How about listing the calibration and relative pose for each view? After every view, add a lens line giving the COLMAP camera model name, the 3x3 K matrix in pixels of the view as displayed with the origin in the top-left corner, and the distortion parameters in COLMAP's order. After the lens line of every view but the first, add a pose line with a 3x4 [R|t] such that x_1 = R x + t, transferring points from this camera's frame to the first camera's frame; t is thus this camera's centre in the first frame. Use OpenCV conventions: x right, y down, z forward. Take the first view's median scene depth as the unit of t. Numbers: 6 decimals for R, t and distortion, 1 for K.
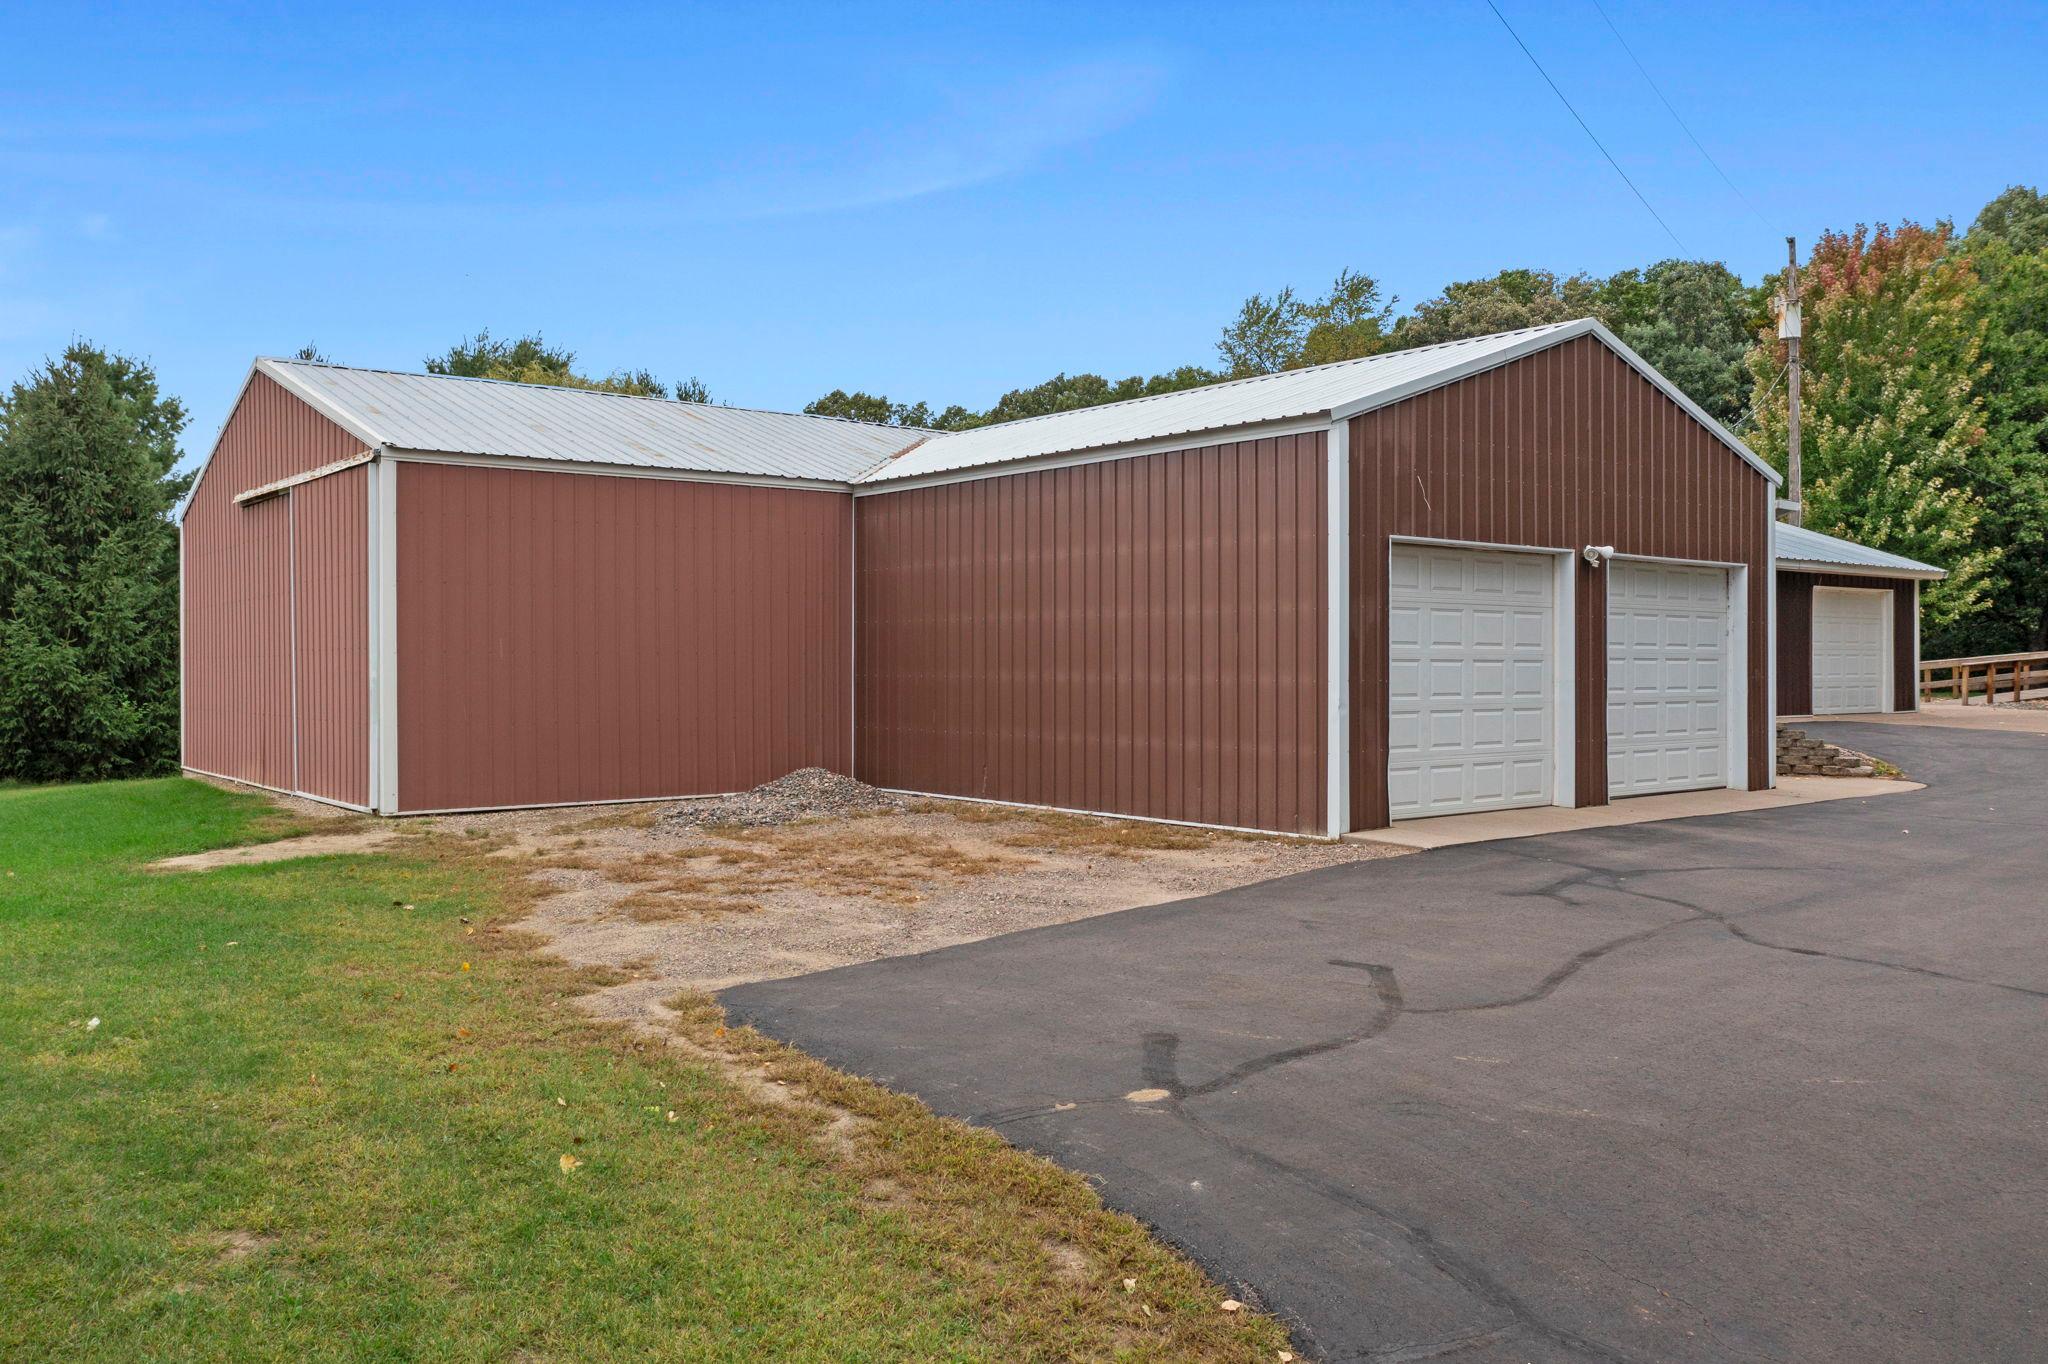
lens RADIAL K [[1613.1, 0, 1025.6], [0, 1613.1, 642.5], [0, 0, 1]] dist [-0.010107, -0.004332]
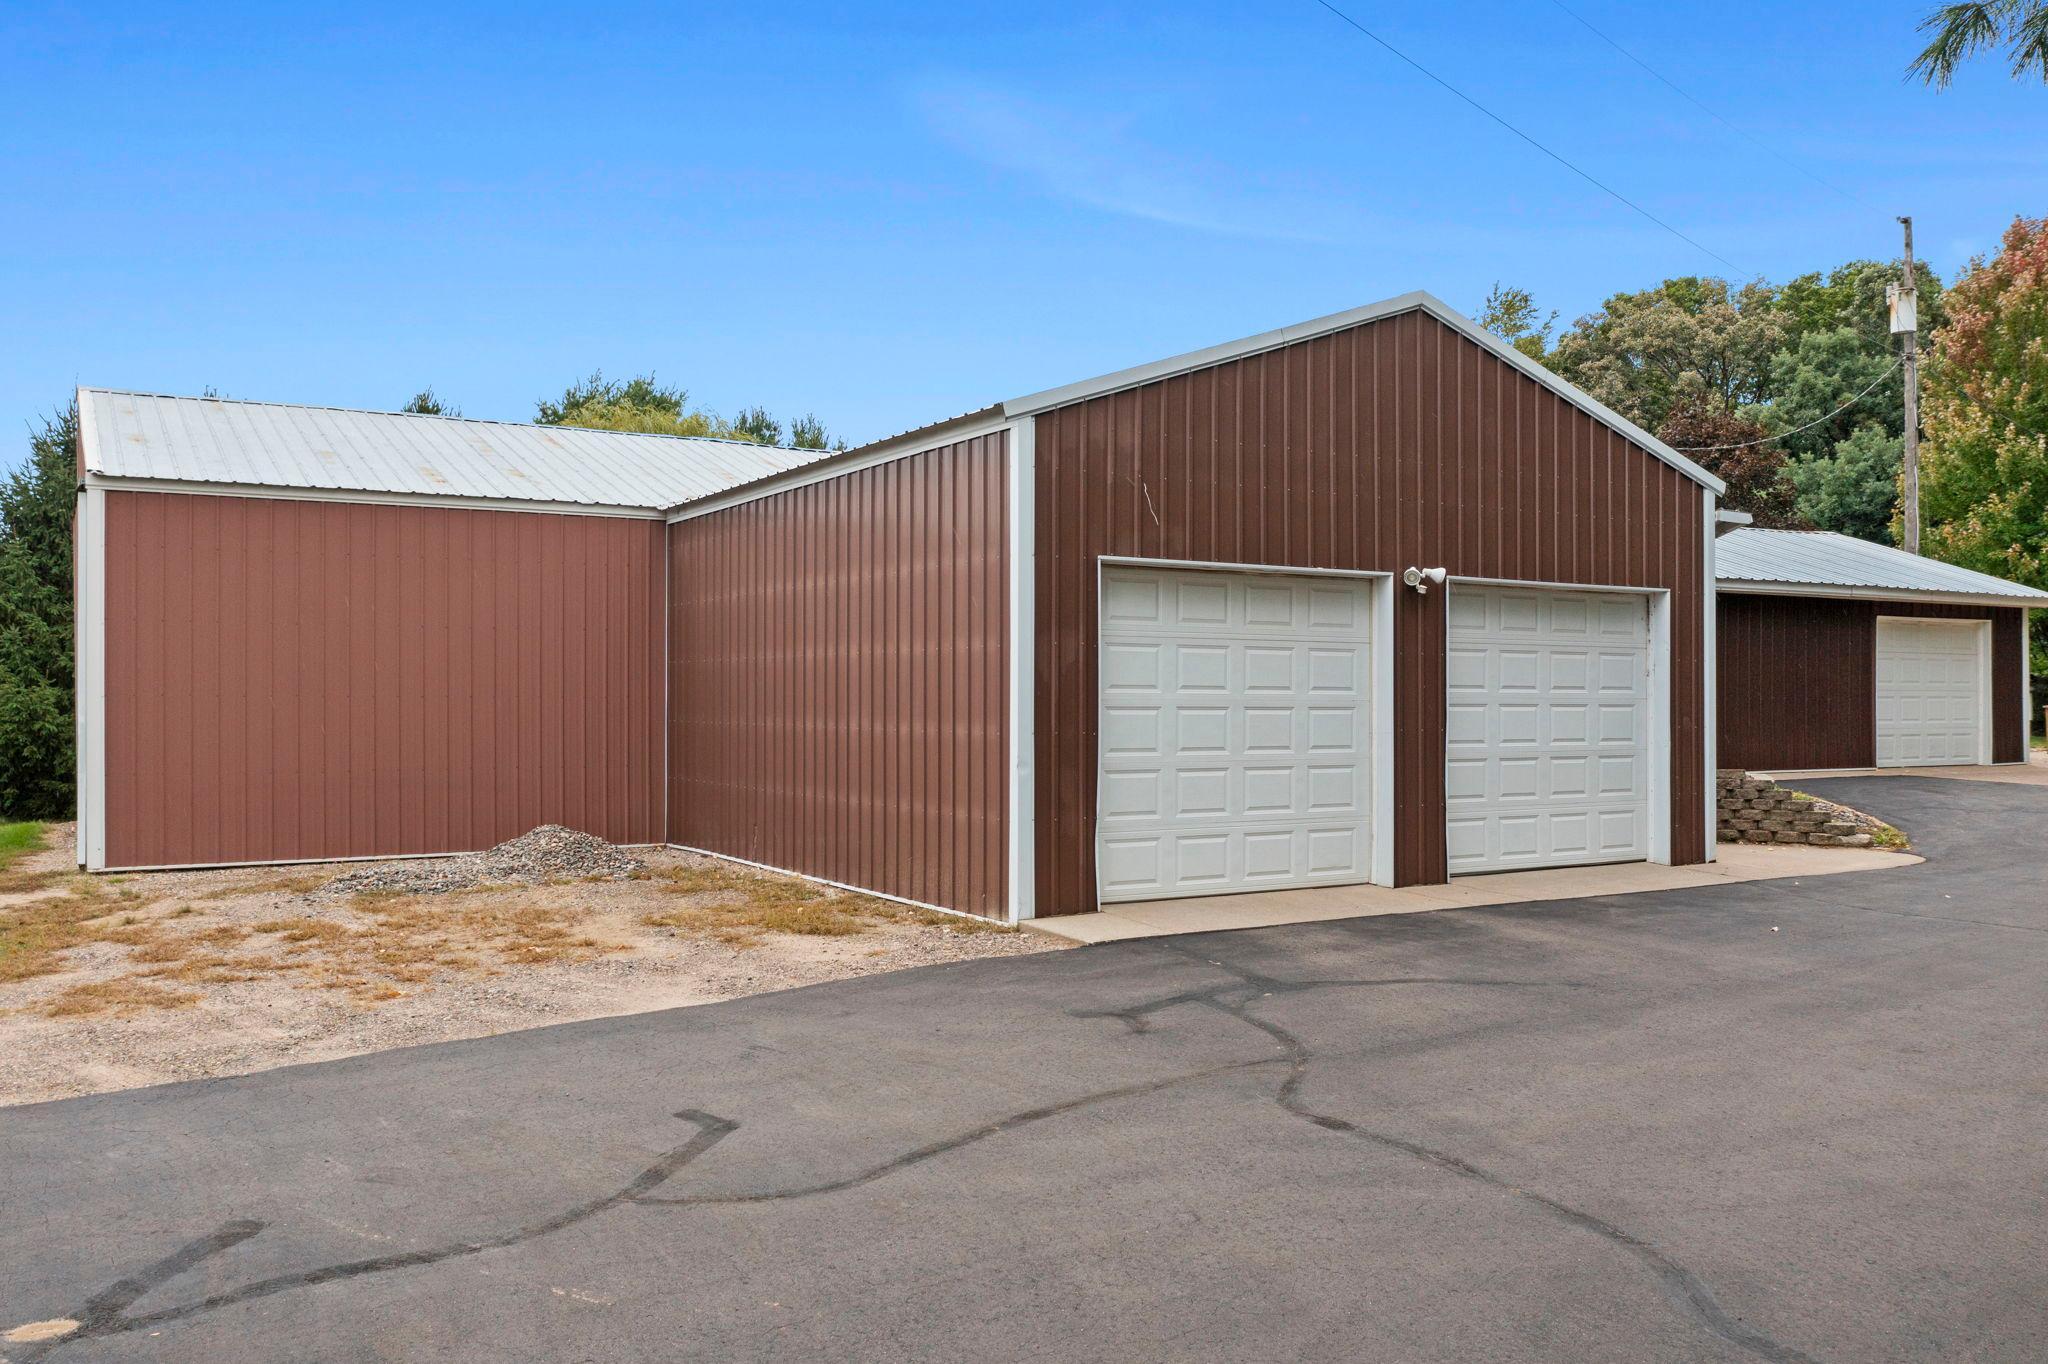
lens RADIAL K [[1604.4, 0, 1024.0], [0, 1604.4, 682.0], [0, 0, 1]] dist [-0.011577, 0.008702]
pose [[0.990249, -0.000391, -0.139309, 0.233693], [0.000610, 0.999999, 0.001532, -0.002776], [0.139308, -0.001602, 0.990248, 0.142946]]
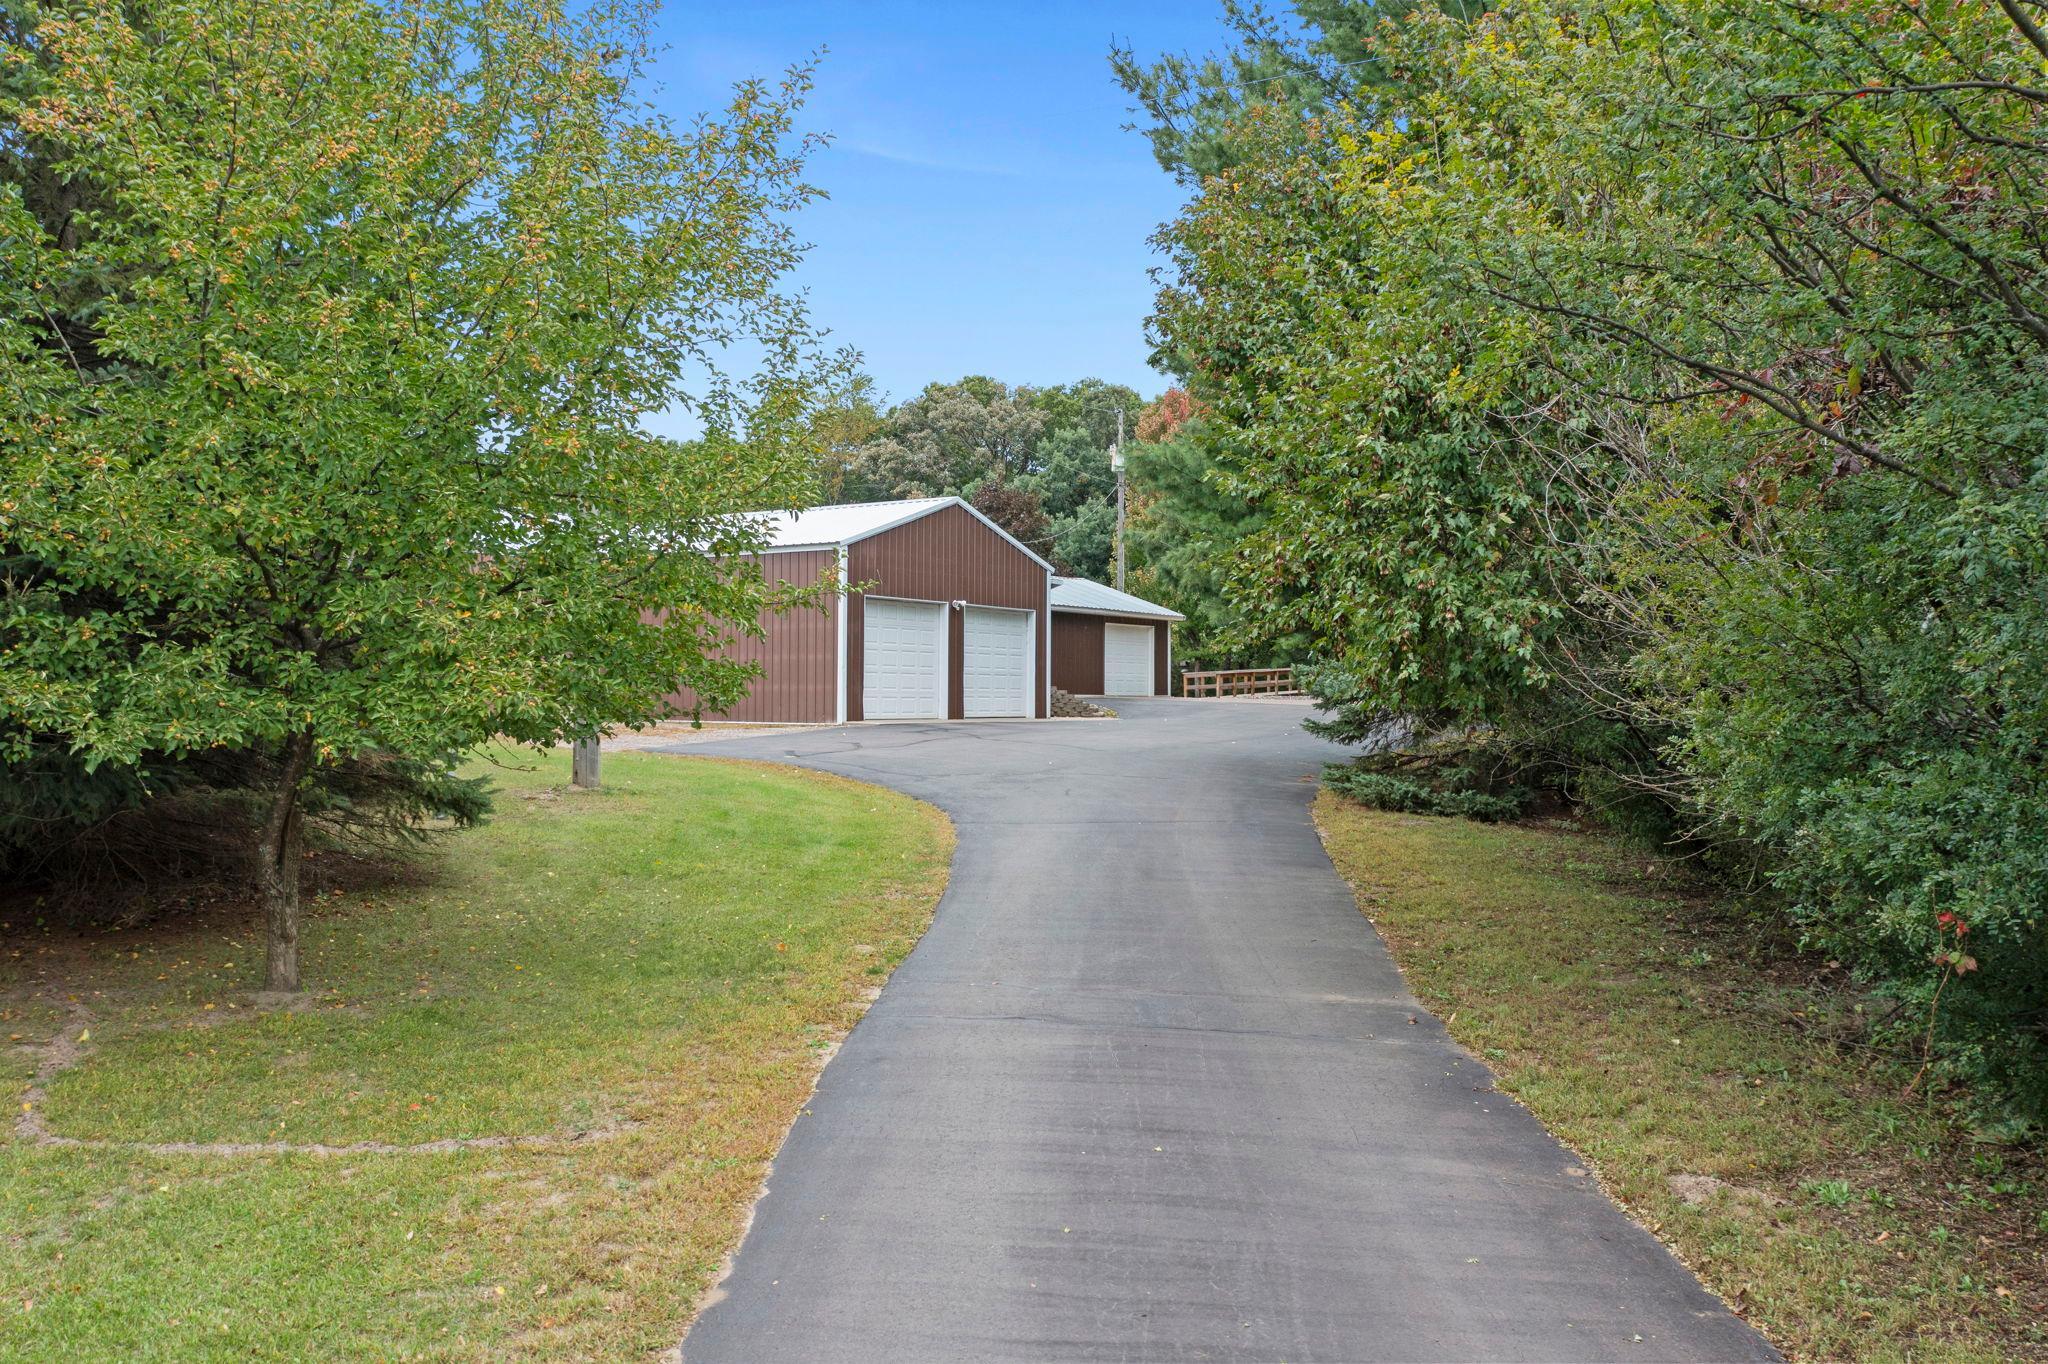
lens RADIAL K [[1613.1, 0, 1025.6], [0, 1613.1, 642.5], [0, 0, 1]] dist [-0.010107, -0.004332]
pose [[0.953264, 0.013930, 0.301818, -0.193667], [-0.006942, 0.999683, -0.024214, 0.043384], [-0.302060, 0.020987, 0.953058, -0.982141]]
